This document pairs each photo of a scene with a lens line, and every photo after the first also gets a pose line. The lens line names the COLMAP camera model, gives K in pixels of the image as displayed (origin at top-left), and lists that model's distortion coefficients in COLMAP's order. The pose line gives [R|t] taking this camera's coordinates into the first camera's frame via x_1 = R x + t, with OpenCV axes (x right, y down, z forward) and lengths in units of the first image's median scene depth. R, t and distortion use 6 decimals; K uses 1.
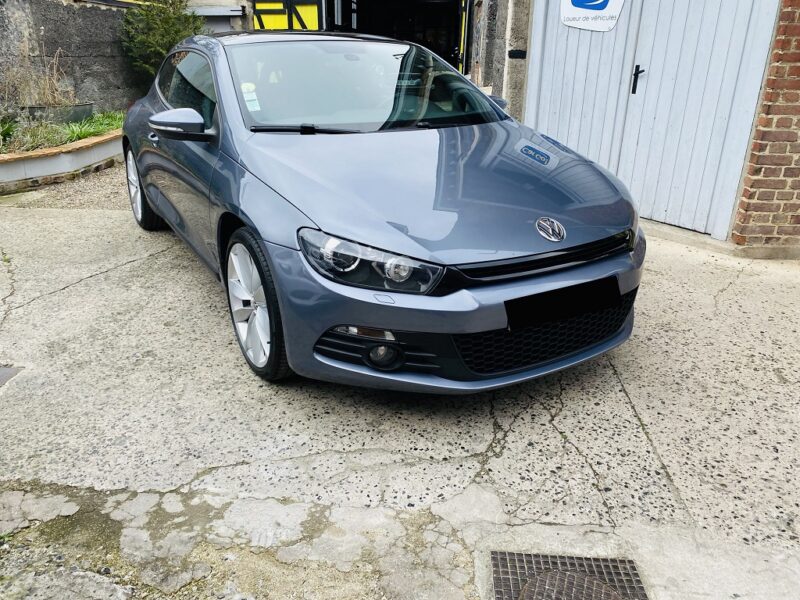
lens RADIAL K [[614.0, 0, 398.5], [0, 614.0, 299.8], [0, 0, 1]] dist [0.002597, 0.005157]
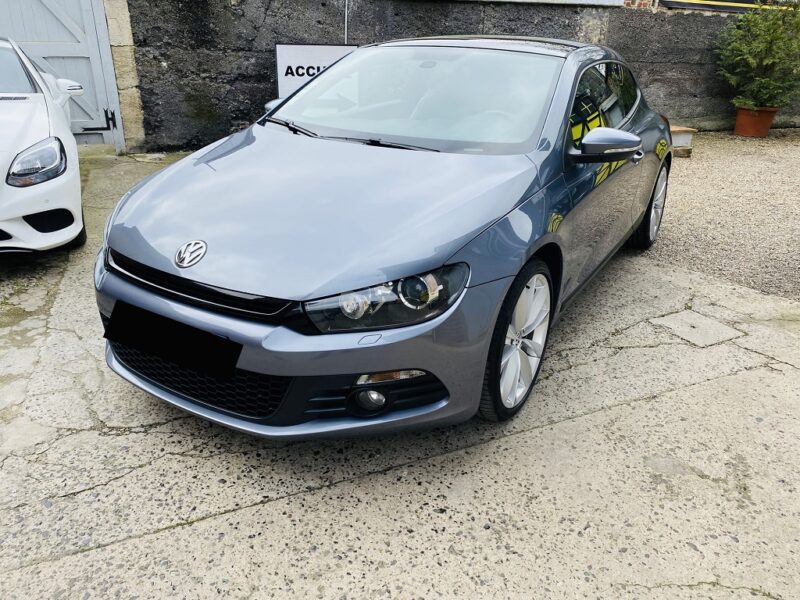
lens RADIAL K [[614.0, 0, 398.0], [0, 614.0, 299.0], [0, 0, 1]] dist [0.002597, 0.005157]
pose [[0.453337, 0.354974, -0.817605, 0.973941], [-0.364483, 0.910908, 0.193388, -0.288045], [0.813411, 0.210334, 0.542331, 0.657429]]
